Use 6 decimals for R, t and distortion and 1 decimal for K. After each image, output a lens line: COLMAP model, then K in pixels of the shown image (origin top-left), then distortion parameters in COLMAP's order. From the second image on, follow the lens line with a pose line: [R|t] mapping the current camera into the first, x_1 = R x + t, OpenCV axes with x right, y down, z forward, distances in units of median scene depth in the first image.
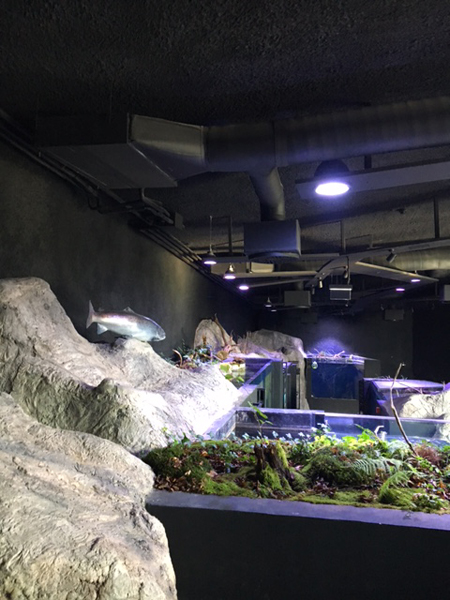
lens RADIAL K [[499.7, 0, 225.0], [0, 499.7, 300.0], [0, 0, 1]] dist [0.009390, 0.003369]
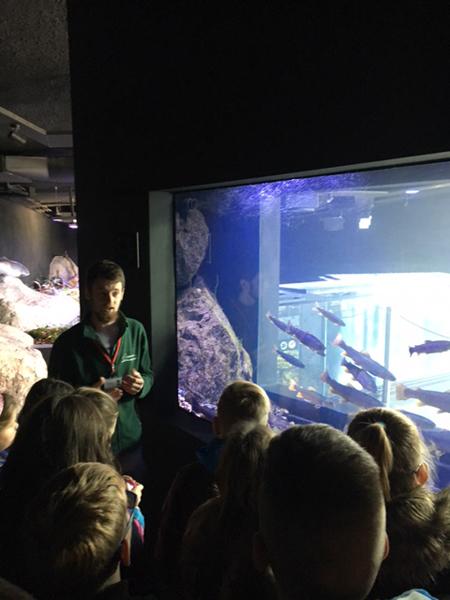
lens RADIAL K [[499.7, 0, 225.0], [0, 499.7, 300.0], [0, 0, 1]] dist [0.009390, 0.003369]
pose [[0.962048, -0.052567, 0.267769, 0.040646], [0.011878, 0.988407, 0.151365, -0.064987], [-0.272621, -0.142440, 0.951519, -0.587557]]
